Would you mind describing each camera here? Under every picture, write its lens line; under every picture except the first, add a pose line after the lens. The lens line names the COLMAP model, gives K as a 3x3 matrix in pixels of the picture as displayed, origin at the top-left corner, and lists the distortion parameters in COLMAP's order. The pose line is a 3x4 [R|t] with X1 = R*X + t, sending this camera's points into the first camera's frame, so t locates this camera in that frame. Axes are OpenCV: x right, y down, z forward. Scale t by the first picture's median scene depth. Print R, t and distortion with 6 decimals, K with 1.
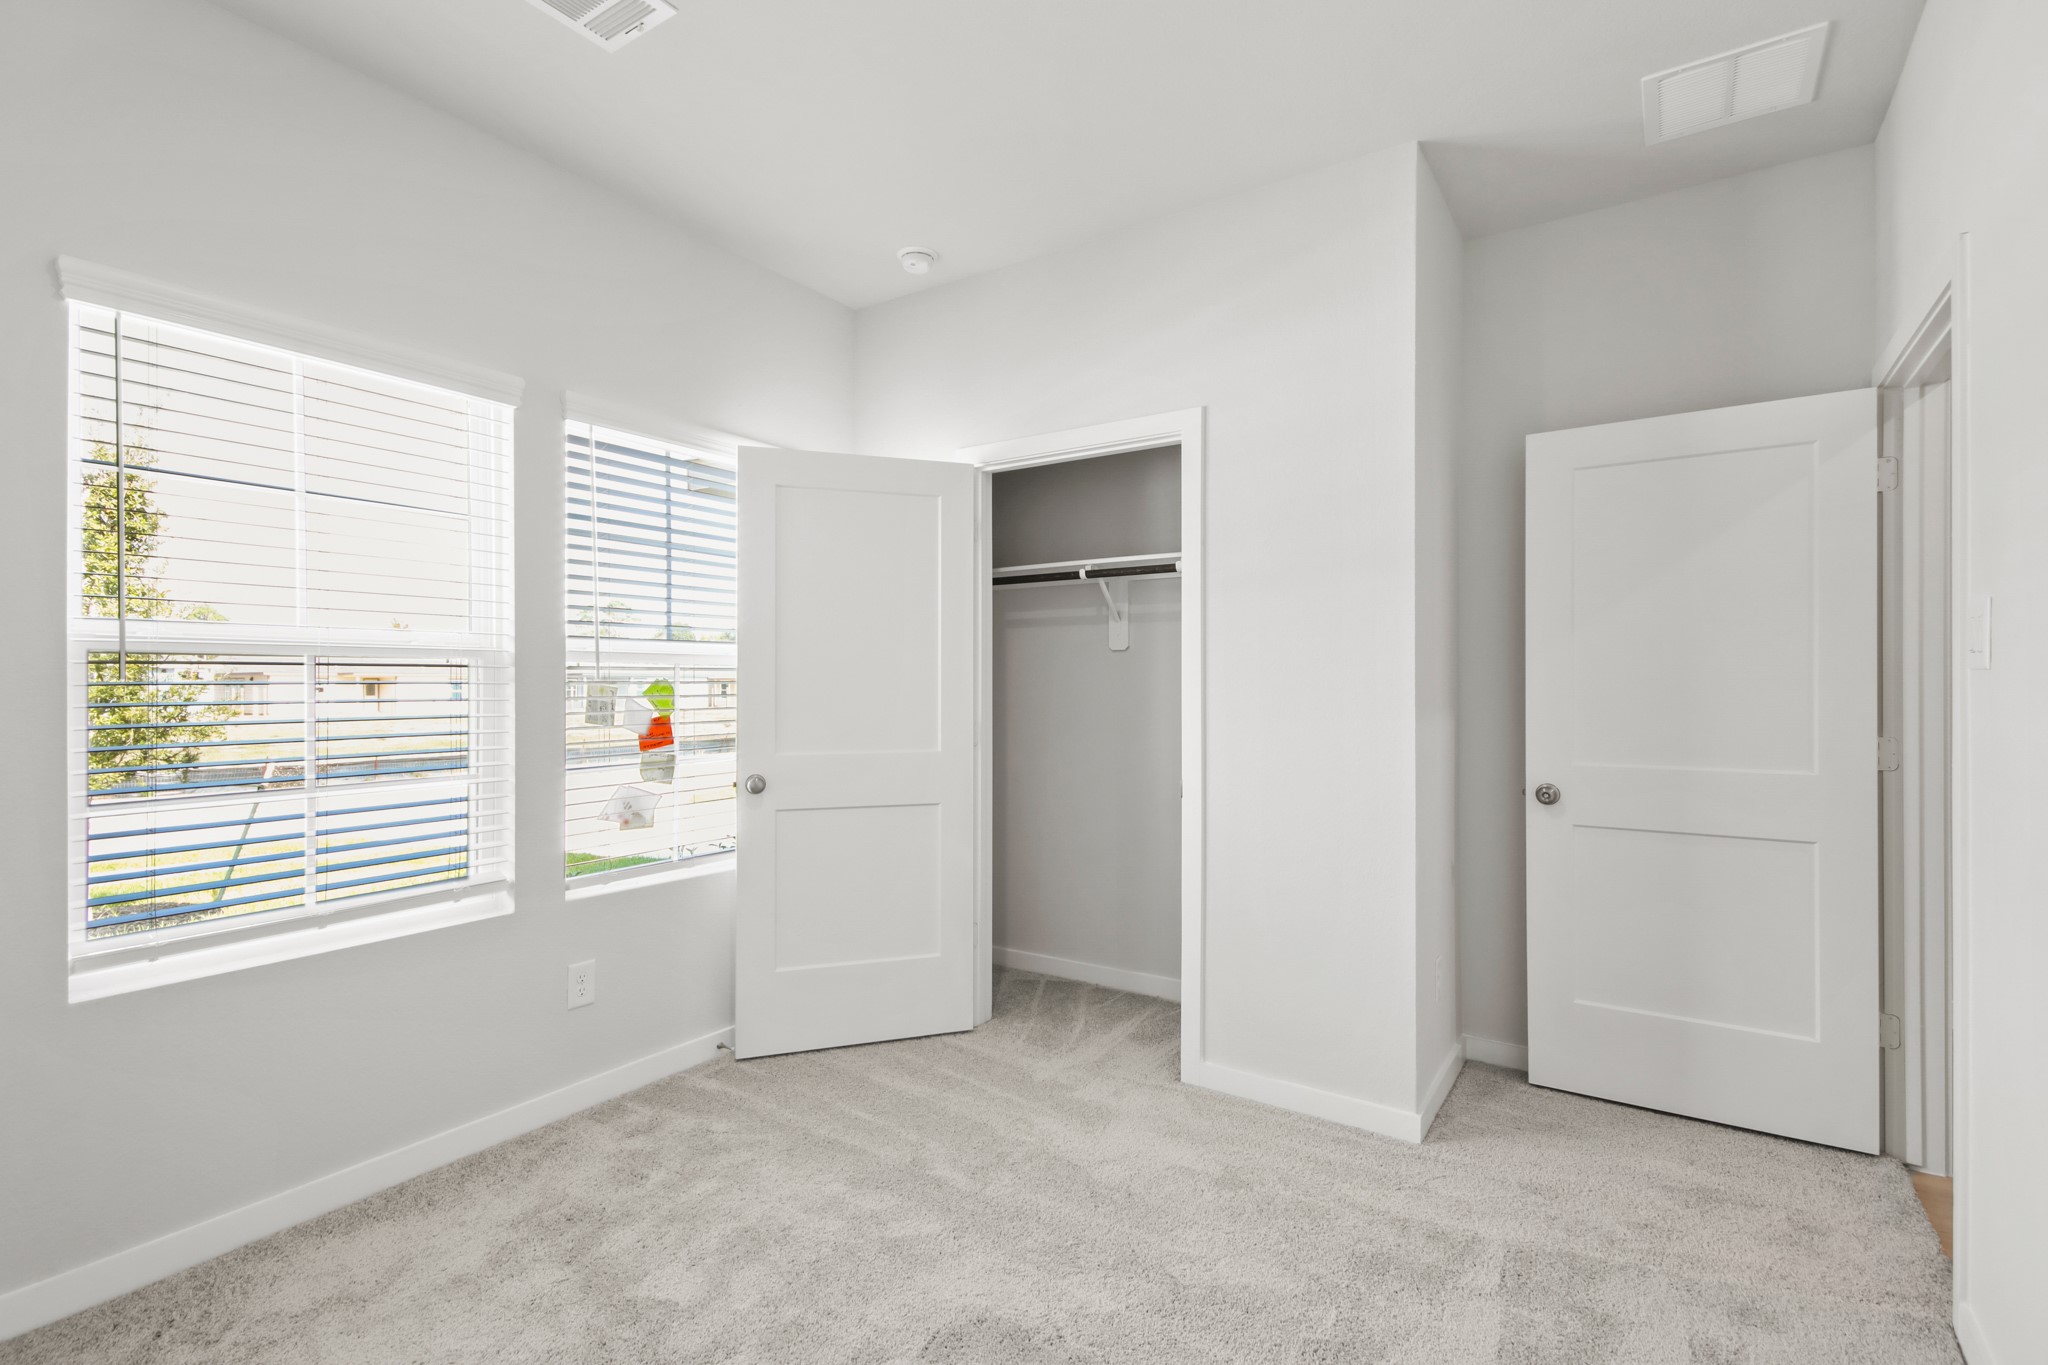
lens RADIAL K [[952.5, 0, 1024.0], [0, 952.5, 682.5], [0, 0, 1]] dist [0.033870, -0.000398]
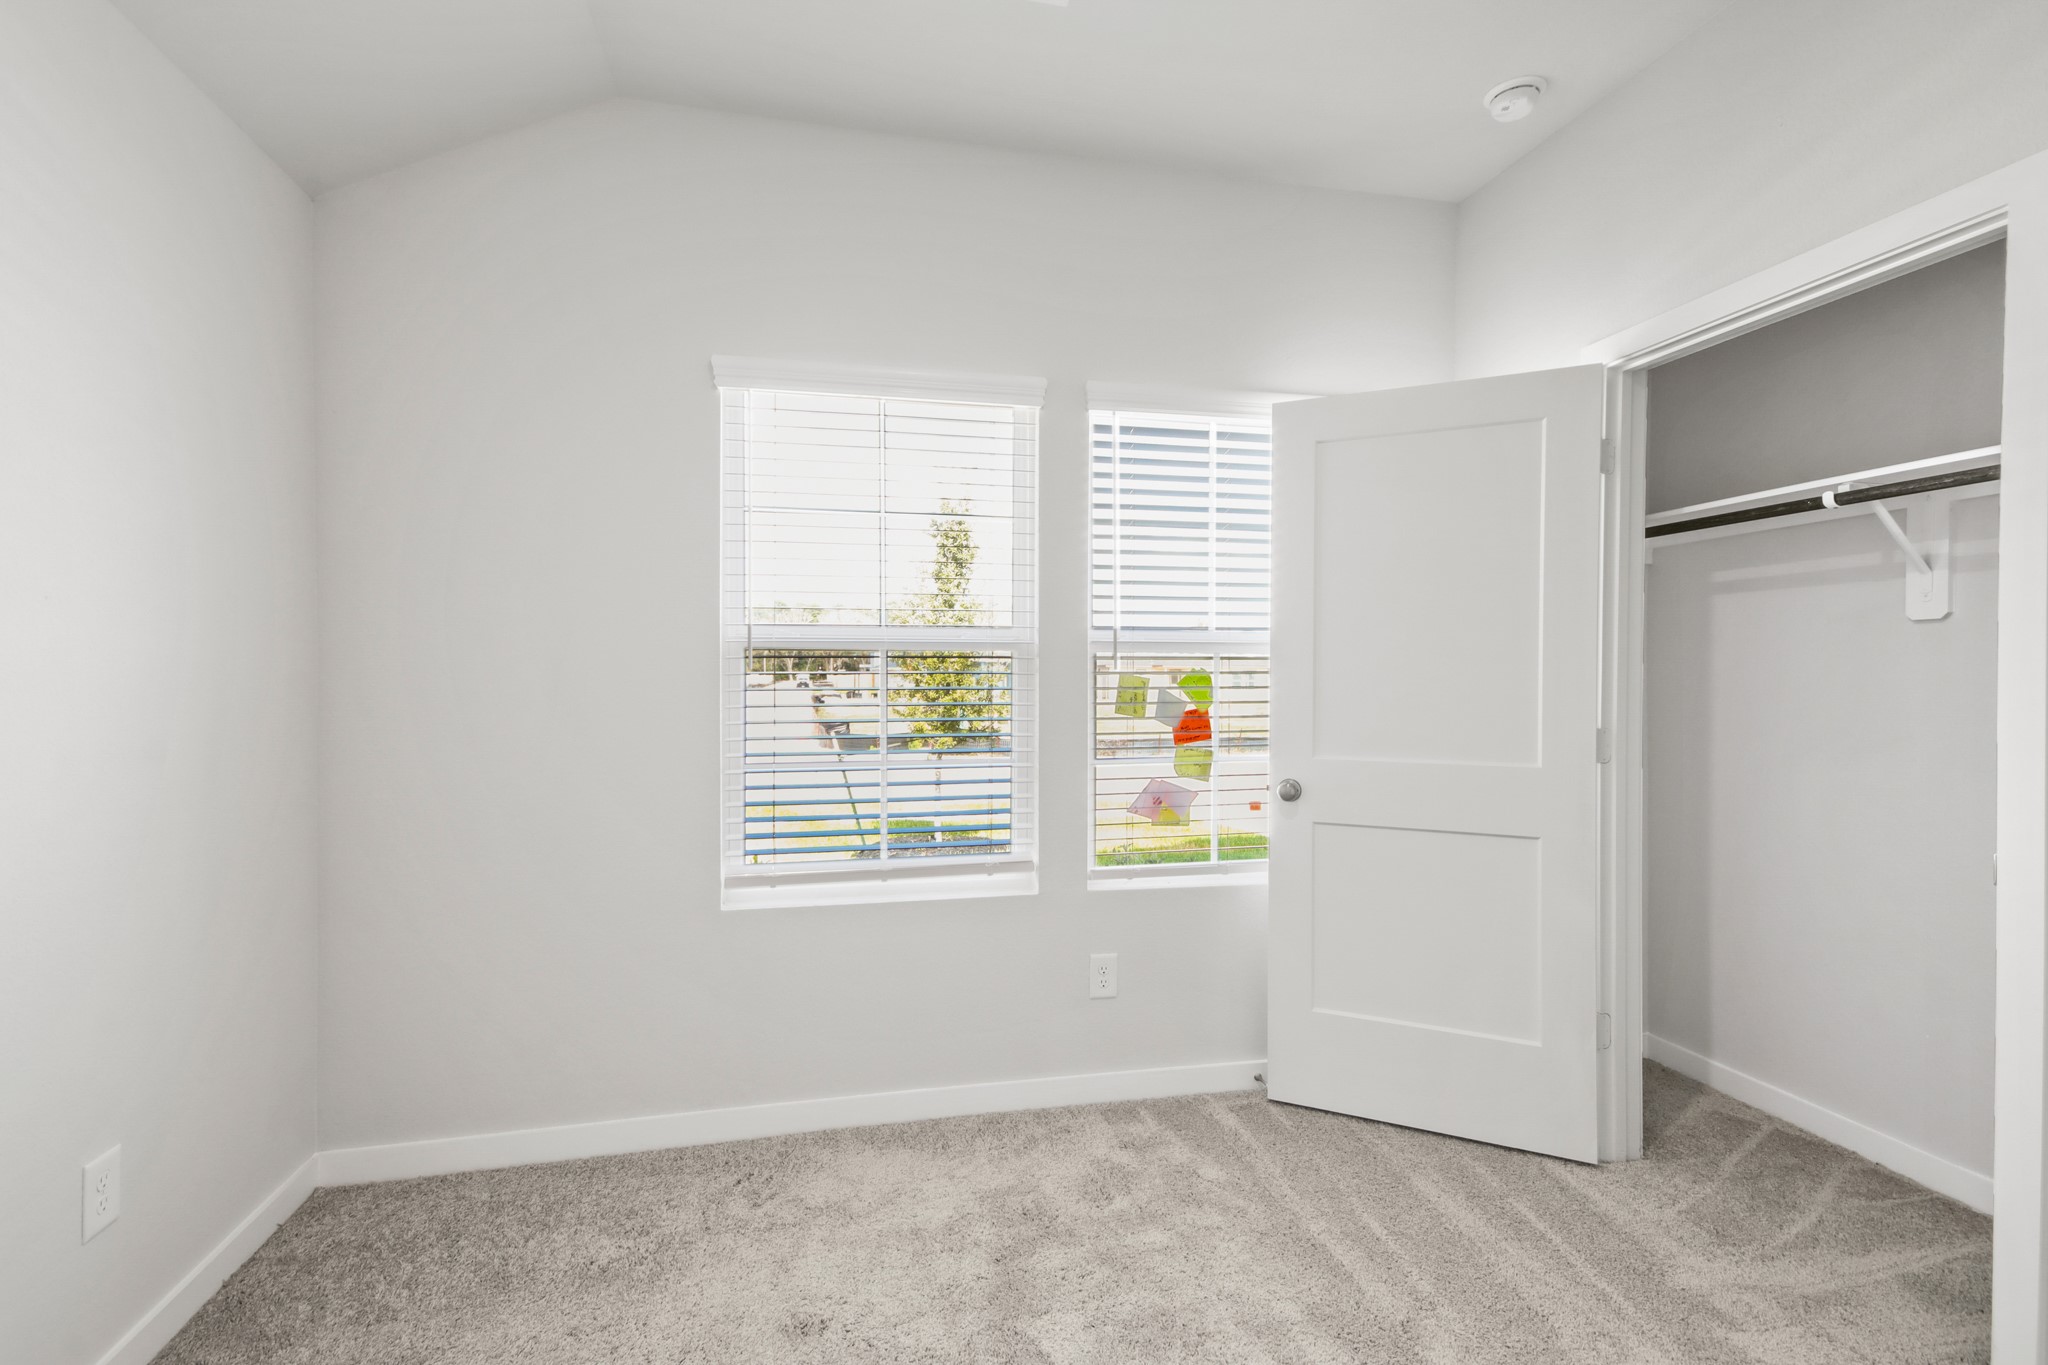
lens RADIAL K [[952.5, 0, 1024.0], [0, 952.5, 682.5], [0, 0, 1]] dist [0.033870, -0.000398]
pose [[0.720928, 0.008674, -0.692956, 0.149438], [-0.001874, 0.999942, 0.010567, -0.000299], [0.693008, -0.006319, 0.720903, 0.210715]]
